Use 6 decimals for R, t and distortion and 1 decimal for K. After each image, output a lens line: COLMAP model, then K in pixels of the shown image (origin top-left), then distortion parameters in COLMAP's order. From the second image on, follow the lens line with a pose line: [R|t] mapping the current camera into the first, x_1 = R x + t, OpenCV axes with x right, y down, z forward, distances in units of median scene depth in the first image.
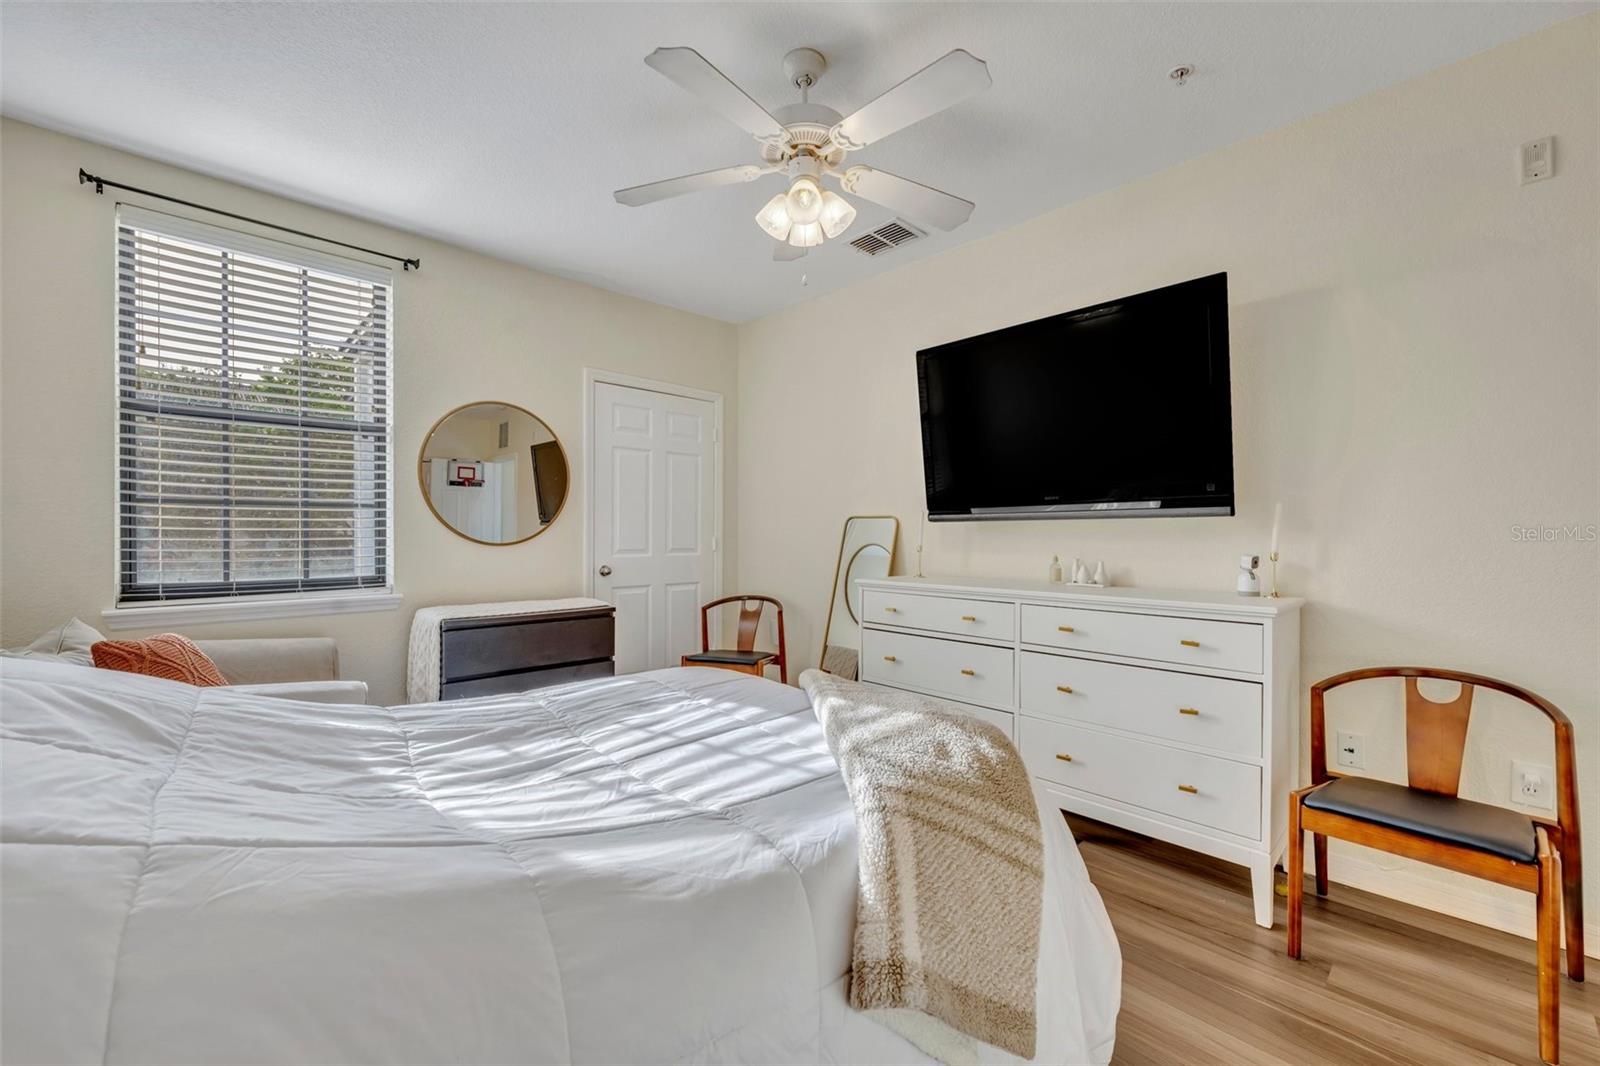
lens RADIAL K [[635.0, 0, 794.1], [0, 635.0, 535.6], [0, 0, 1]] dist [-0.000987, -0.000253]
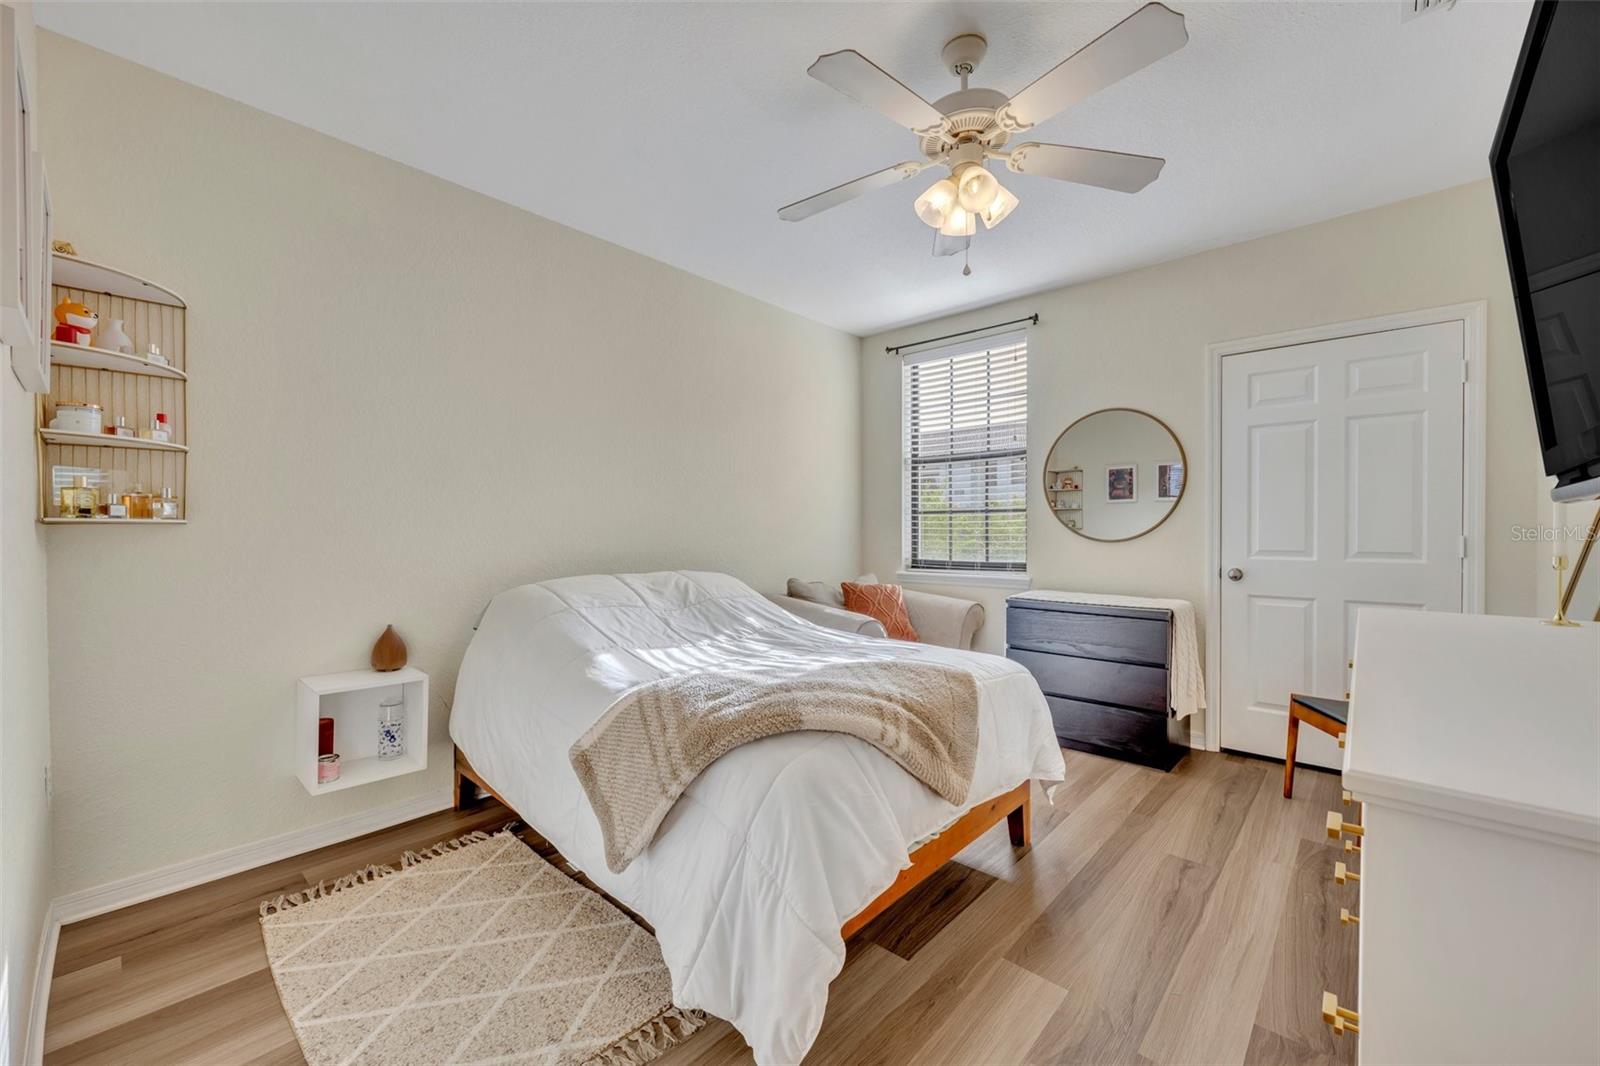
lens RADIAL K [[635.0, 0, 794.1], [0, 635.0, 535.6], [0, 0, 1]] dist [-0.000987, -0.000253]
pose [[0.075148, 0.006802, -0.997149, 0.714657], [-0.001246, 0.999977, 0.006727, -0.002339], [0.997172, 0.000737, 0.075155, 0.479082]]
